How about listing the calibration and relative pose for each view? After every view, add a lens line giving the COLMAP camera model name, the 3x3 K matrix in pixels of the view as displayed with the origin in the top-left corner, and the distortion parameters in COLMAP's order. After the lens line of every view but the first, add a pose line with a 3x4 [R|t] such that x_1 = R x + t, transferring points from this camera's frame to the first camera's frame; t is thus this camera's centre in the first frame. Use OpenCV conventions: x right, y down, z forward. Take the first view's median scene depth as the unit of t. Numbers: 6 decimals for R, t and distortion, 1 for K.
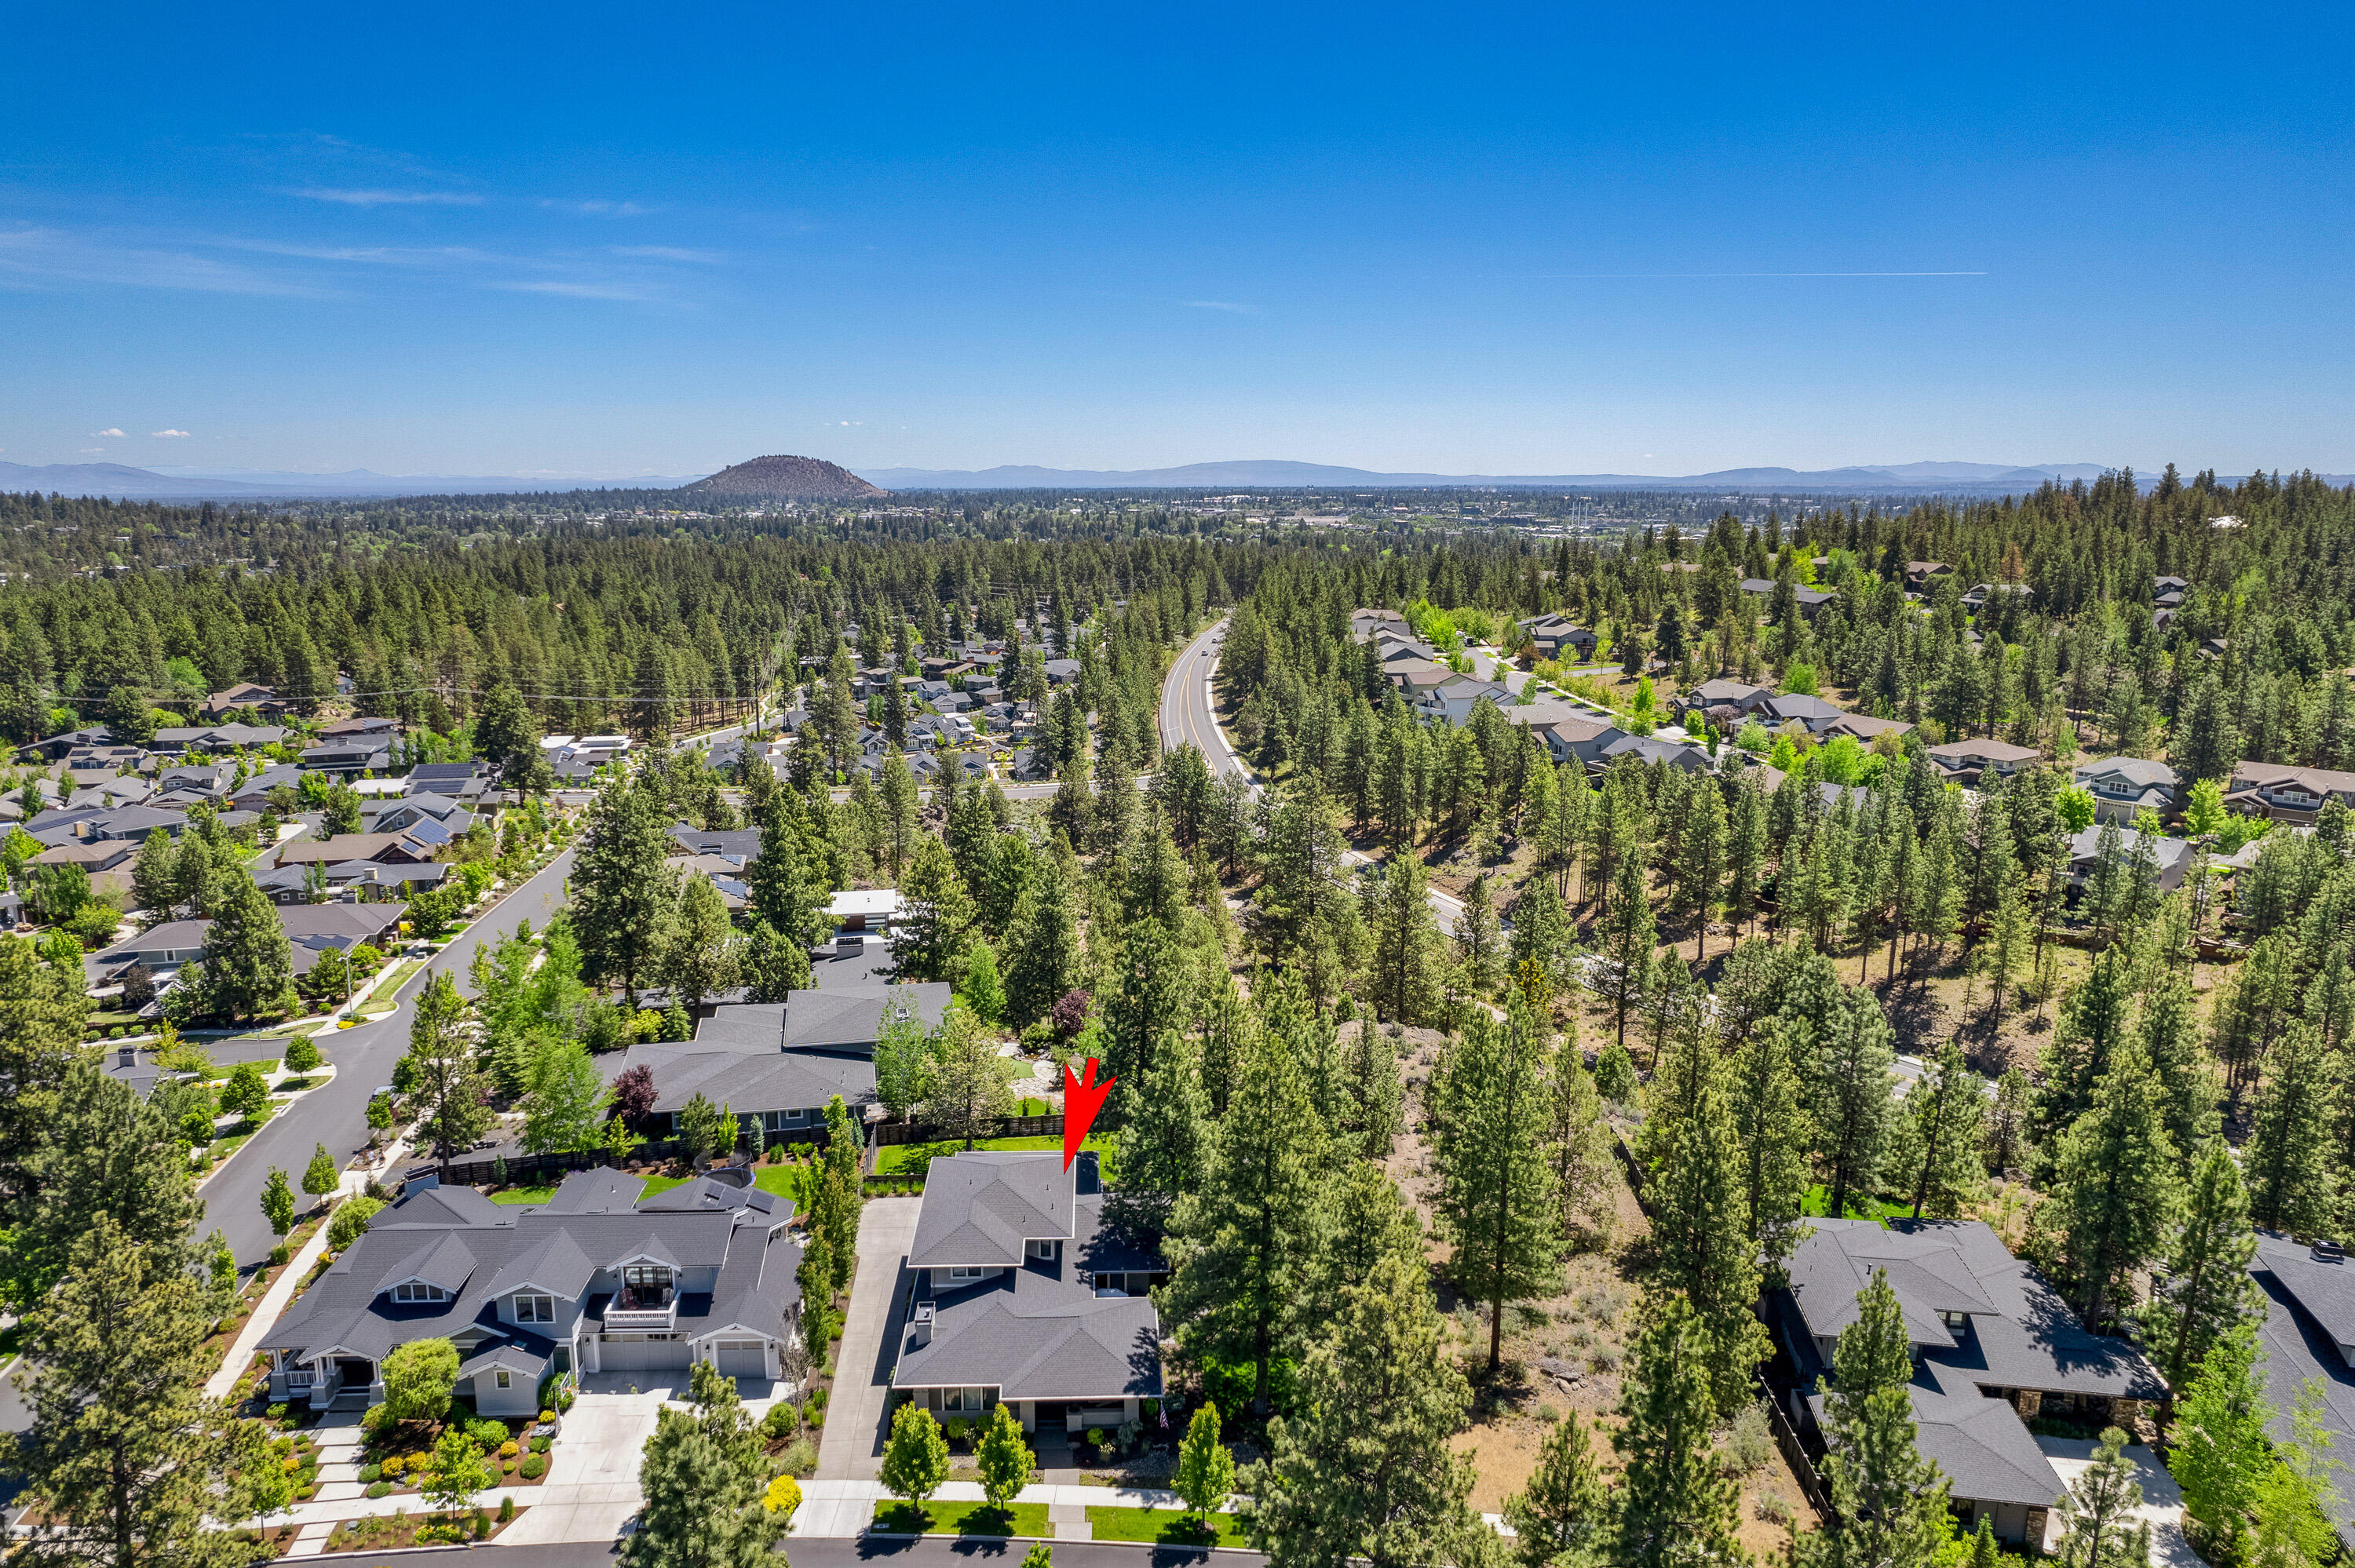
lens RADIAL K [[1569.3, 0, 1114.6], [0, 1569.3, 743.2], [0, 0, 1]] dist [-0.073961, 0.063008]
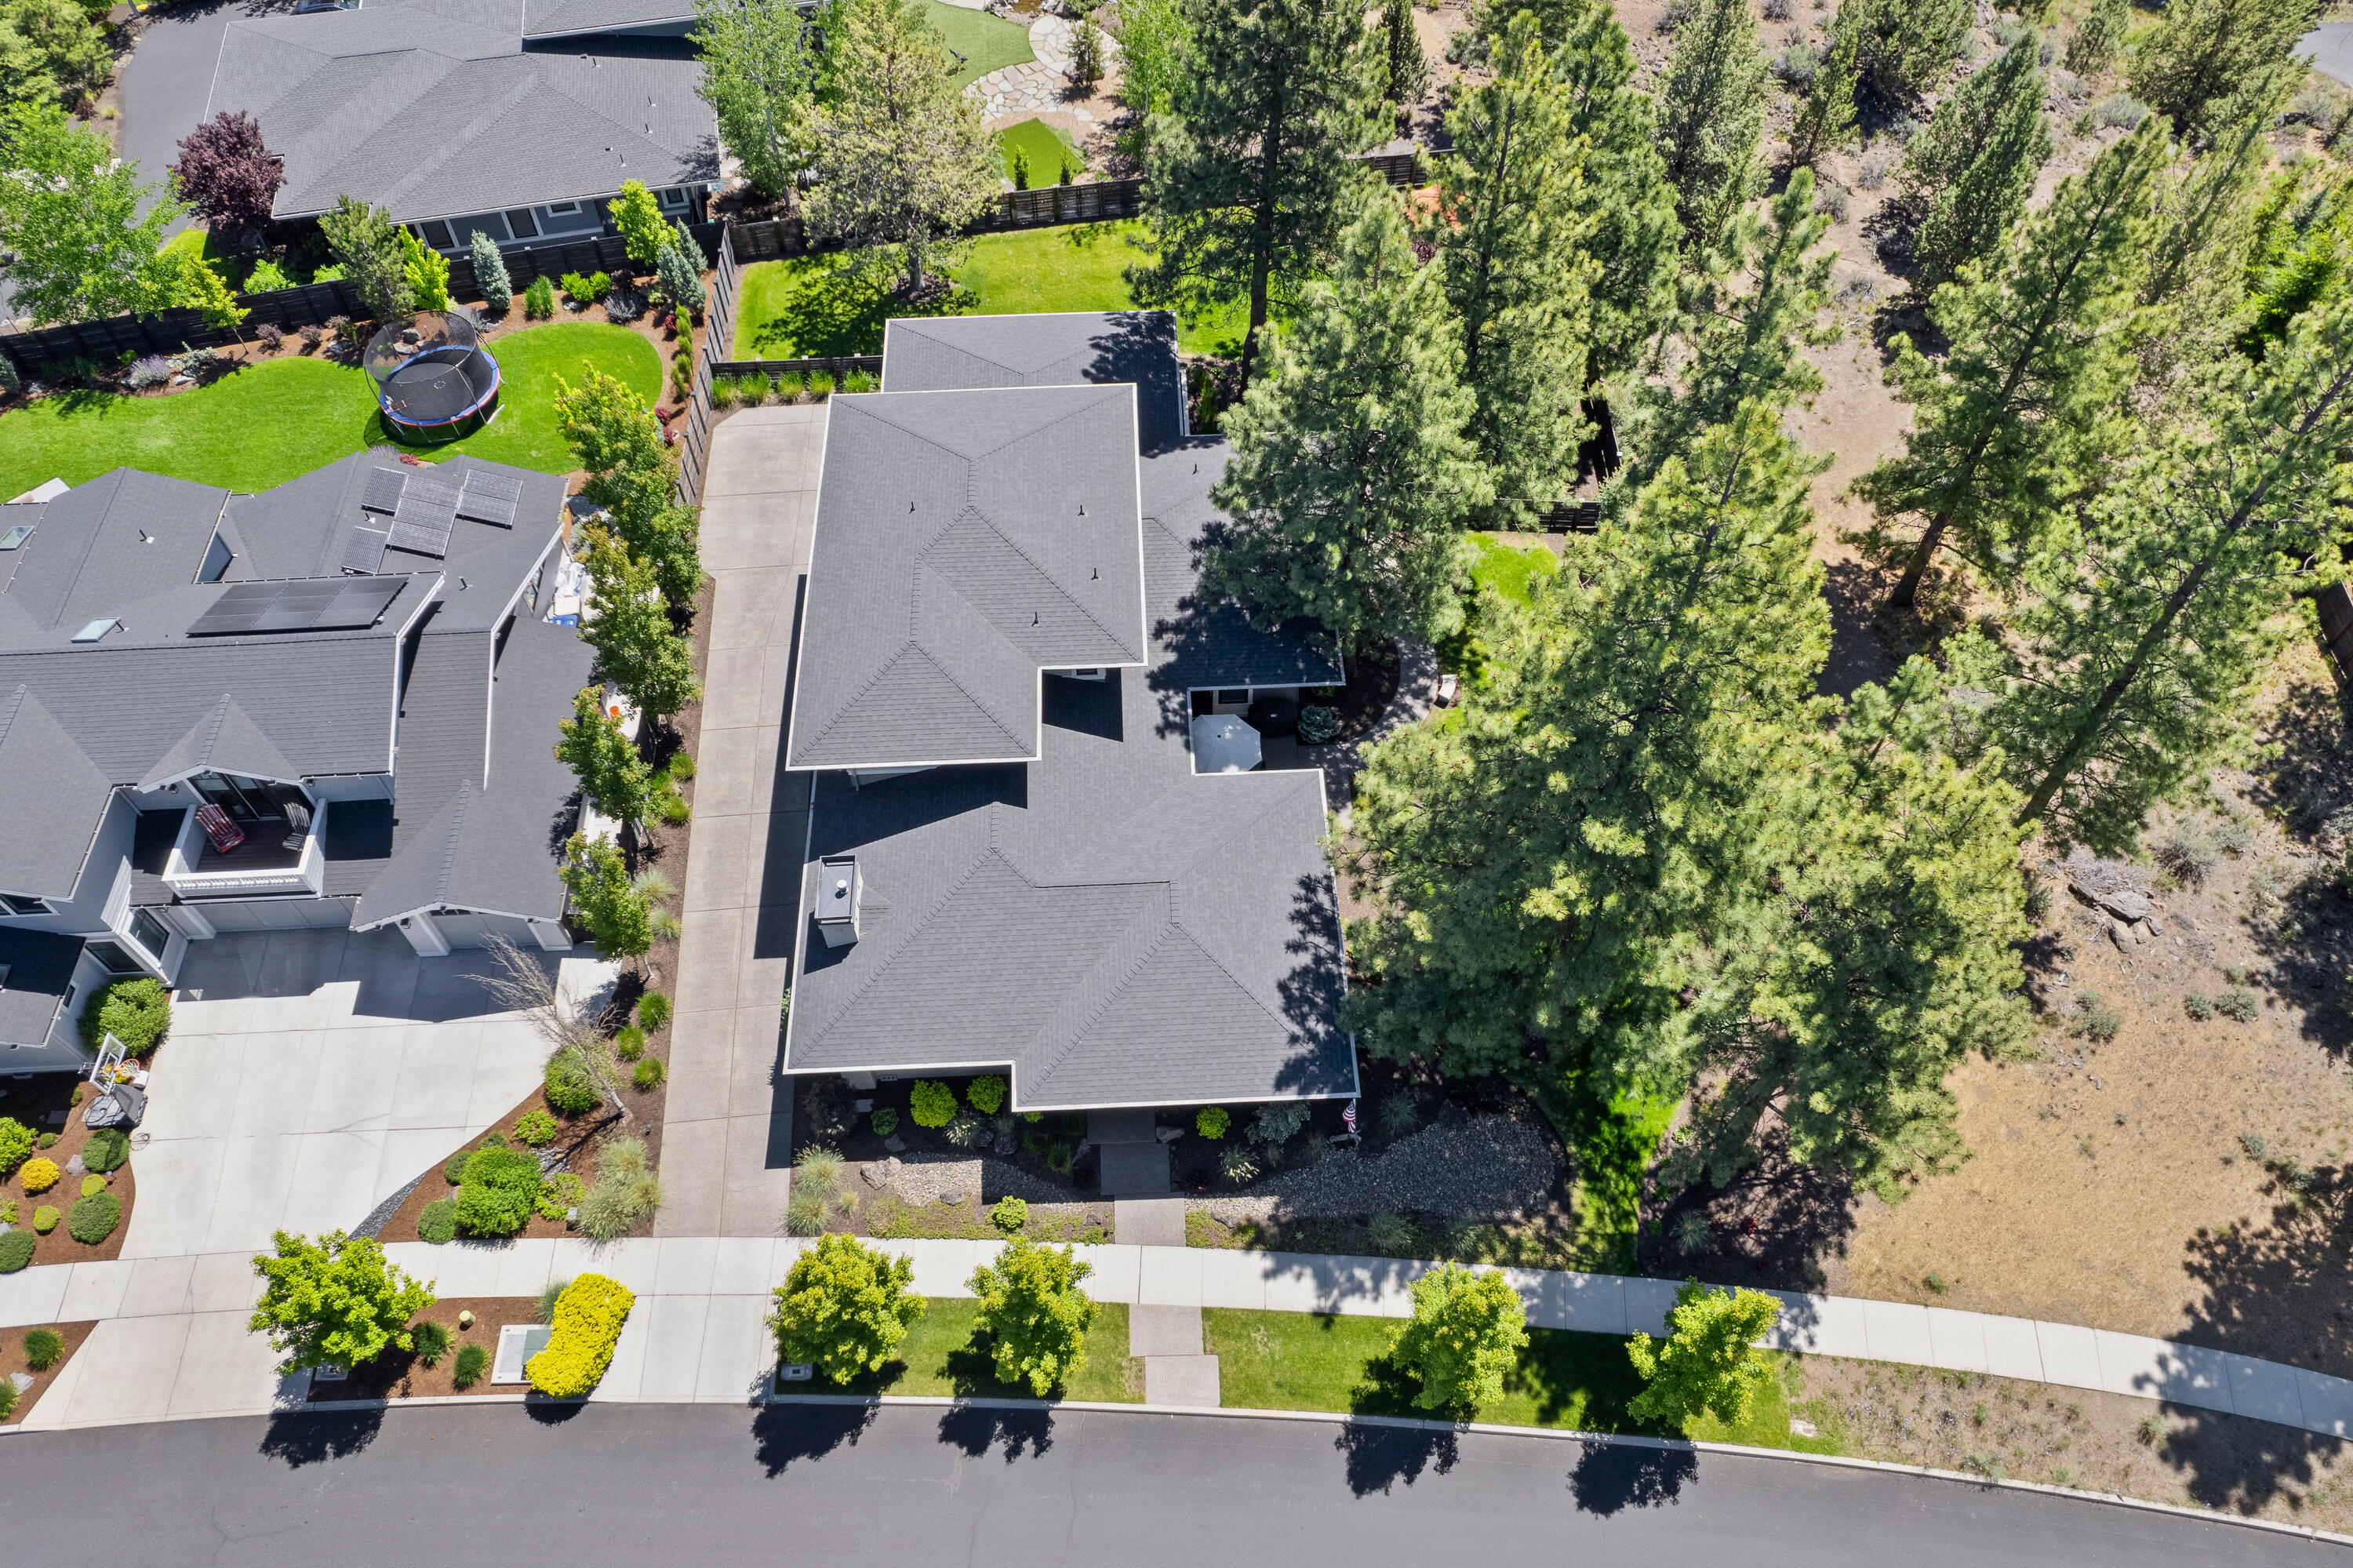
lens RADIAL K [[1659.6, 0, 1176.5], [0, 1659.6, 784.0], [0, 0, 1]] dist [-0.047944, 0.023041]
pose [[0.999493, -0.026436, 0.017747, -0.028610], [0.006407, 0.712946, 0.701190, -0.000143], [-0.031189, -0.700720, 0.712754, 0.658260]]
